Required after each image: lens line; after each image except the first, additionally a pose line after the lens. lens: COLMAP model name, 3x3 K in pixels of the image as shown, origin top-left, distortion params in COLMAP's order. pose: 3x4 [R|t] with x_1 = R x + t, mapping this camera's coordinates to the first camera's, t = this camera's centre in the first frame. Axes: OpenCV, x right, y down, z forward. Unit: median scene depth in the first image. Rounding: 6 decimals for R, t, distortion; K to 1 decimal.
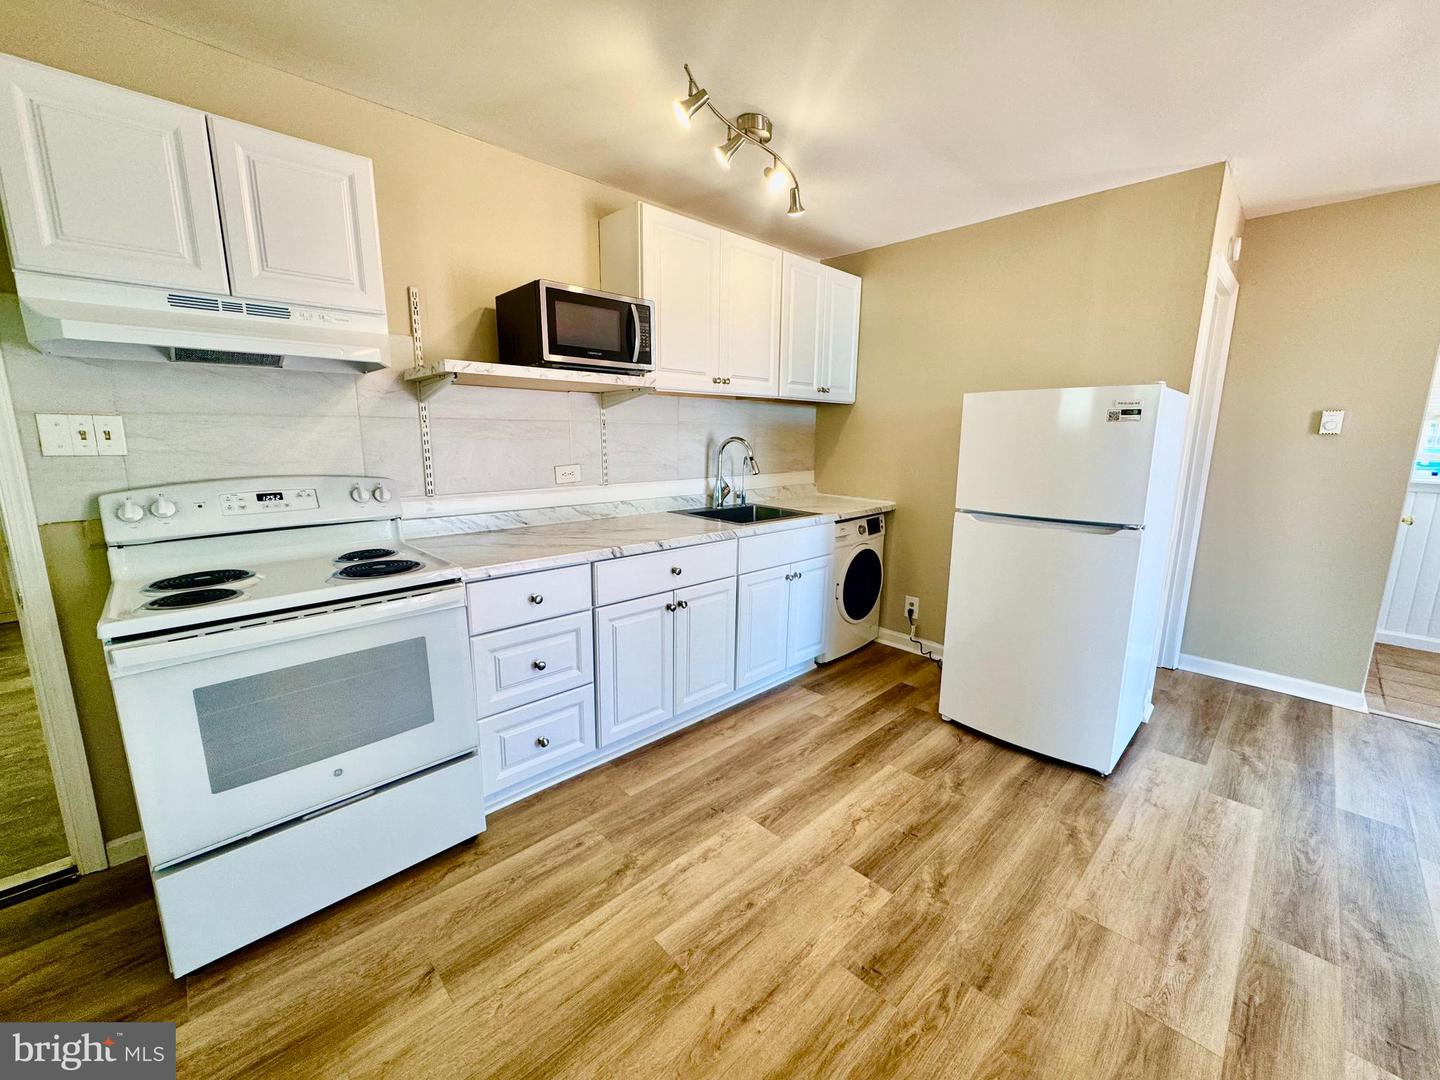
lens RADIAL K [[573.5, 0, 719.6], [0, 573.5, 539.5], [0, 0, 1]] dist [-0.002044, 0.000141]
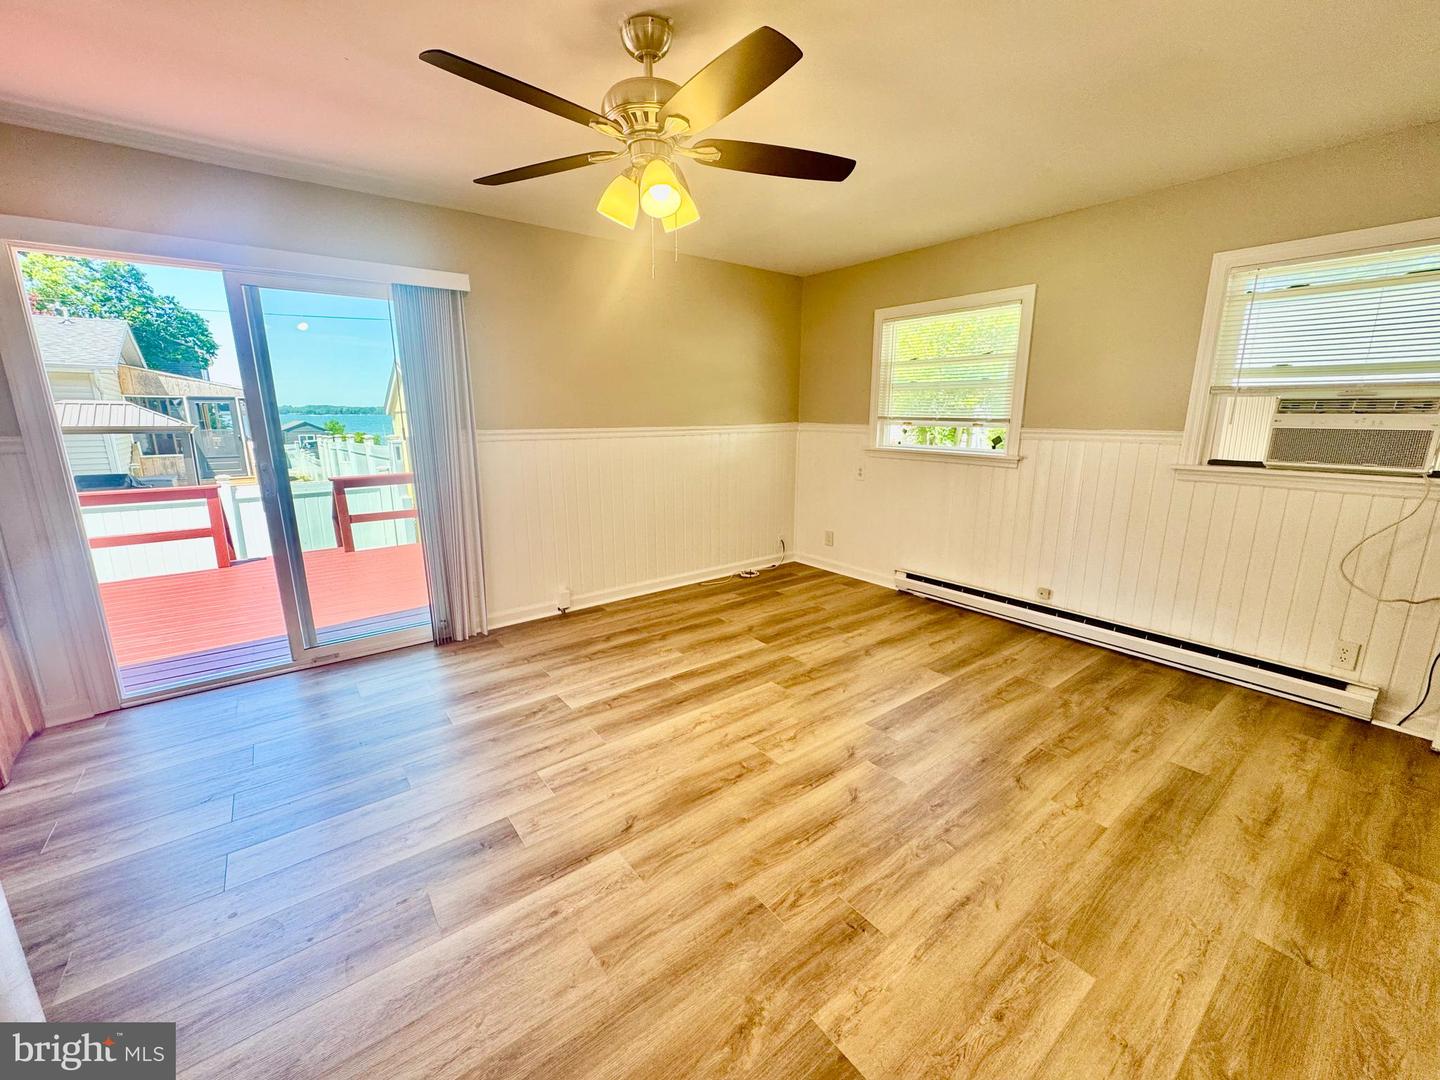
lens RADIAL K [[573.5, 0, 719.3], [0, 573.5, 539.2], [0, 0, 1]] dist [-0.002044, 0.000141]
pose [[-0.994145, -0.028092, 0.104341, 0.309025], [0.014988, 0.920435, 0.390609, -0.235813], [-0.107012, 0.389885, -0.914624, 1.245670]]
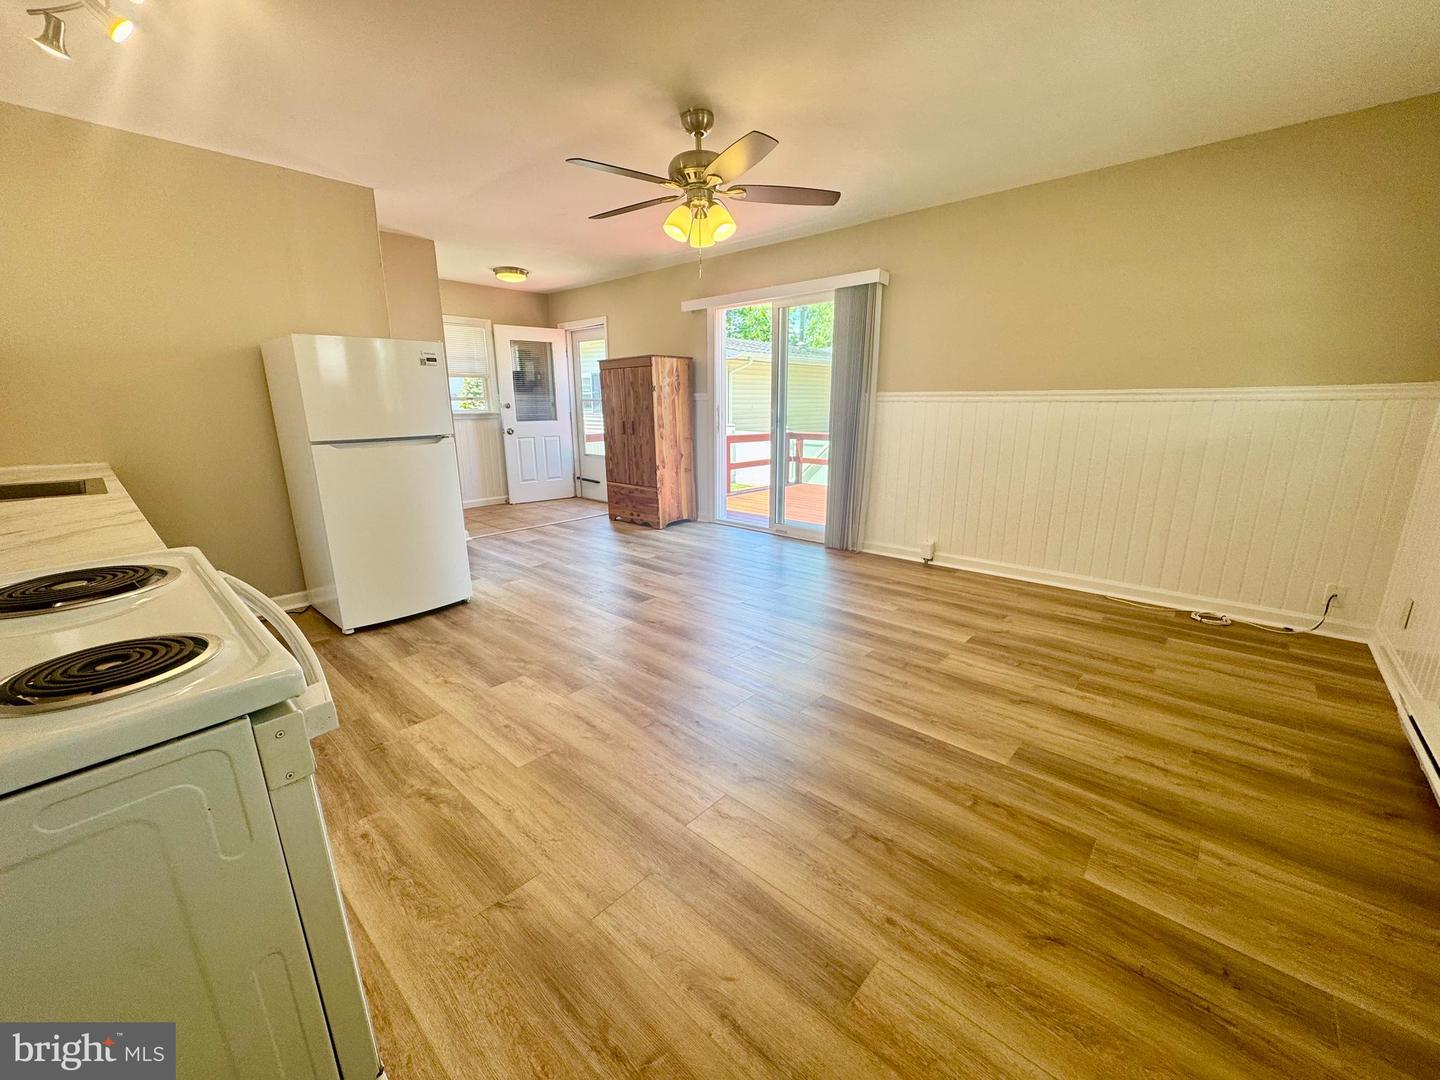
lens RADIAL K [[573.5, 0, 721.8], [0, 573.5, 539.5], [0, 0, 1]] dist [-0.002044, 0.000141]
pose [[-0.071439, -0.243351, 0.967304, -0.952826], [0.187511, 0.949215, 0.252649, -0.008483], [-0.979661, 0.199429, -0.022180, 0.378580]]
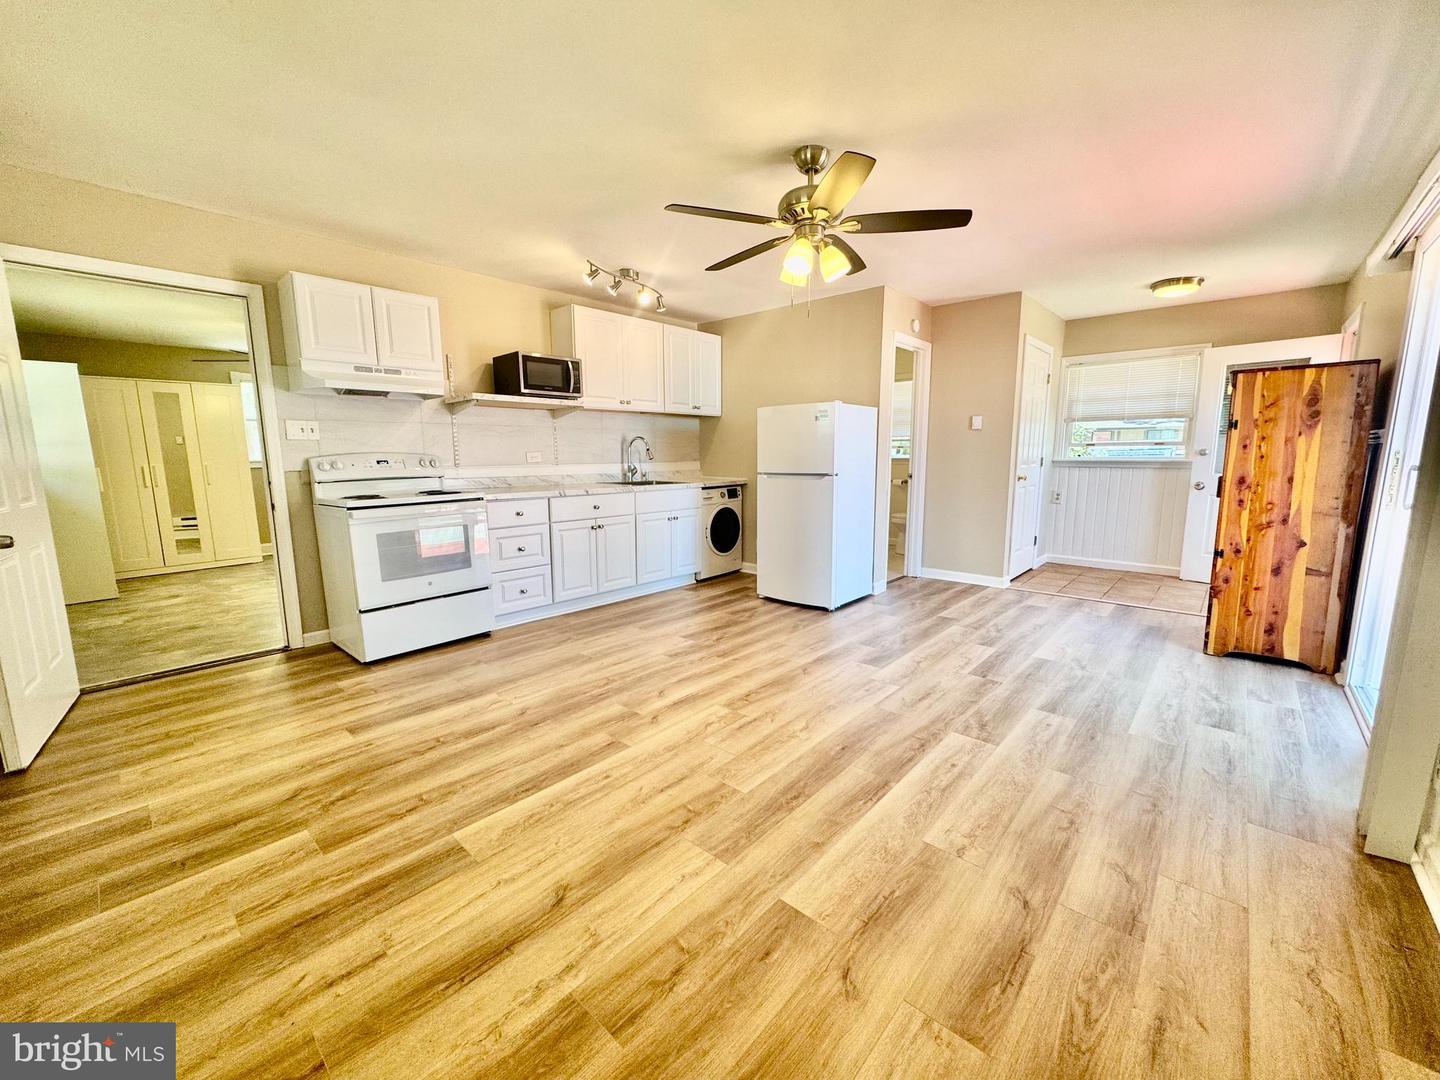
lens RADIAL K [[573.5, 0, 719.6], [0, 573.5, 539.3], [0, 0, 1]] dist [-0.002044, 0.000141]
pose [[0.997461, -0.024617, 0.066825, 0.220537], [0.026932, 0.999060, -0.033975, 0.268896], [-0.065926, 0.035689, 0.997186, -0.965962]]
